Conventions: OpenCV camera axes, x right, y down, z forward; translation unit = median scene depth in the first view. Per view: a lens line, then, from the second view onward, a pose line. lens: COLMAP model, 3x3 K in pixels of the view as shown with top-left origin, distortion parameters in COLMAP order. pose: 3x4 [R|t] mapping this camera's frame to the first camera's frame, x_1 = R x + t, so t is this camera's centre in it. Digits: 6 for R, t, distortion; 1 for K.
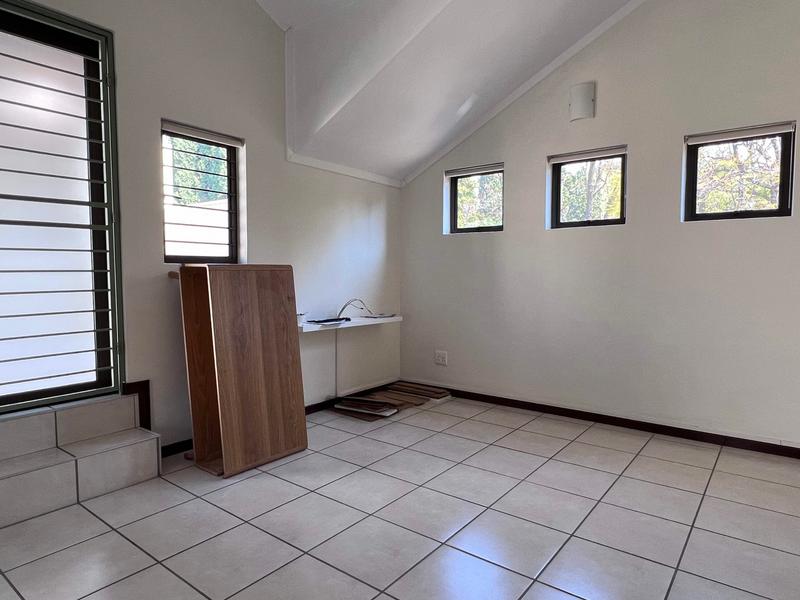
lens RADIAL K [[501.8, 0, 398.7], [0, 501.8, 298.8], [0, 0, 1]] dist [0.003612, -0.000418]
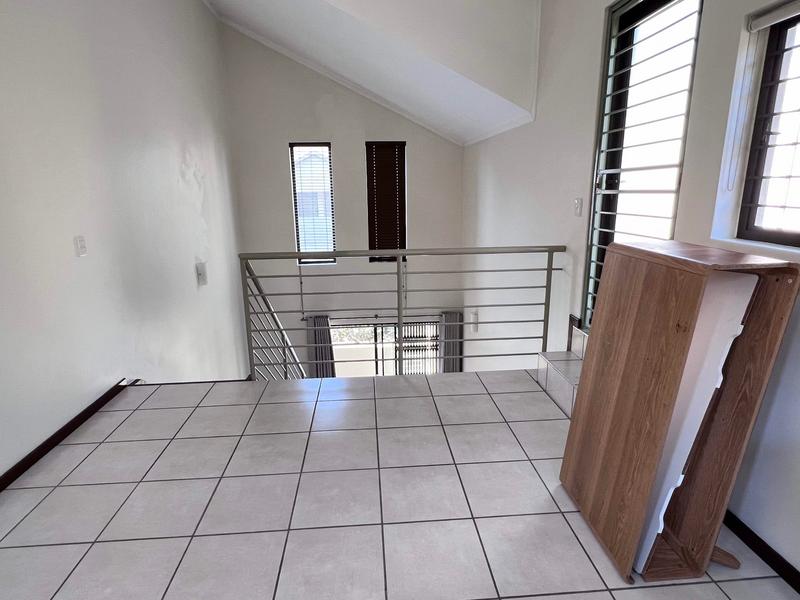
lens RADIAL K [[449.7, 0, 398.6], [0, 449.7, 298.9], [0, 0, 1]] dist [-0.005908, -0.000911]
pose [[-0.735678, 0.169528, -0.655773, 0.320359], [-0.041605, 0.955033, 0.293566, -0.166550], [0.676052, 0.243254, -0.695544, 1.218359]]
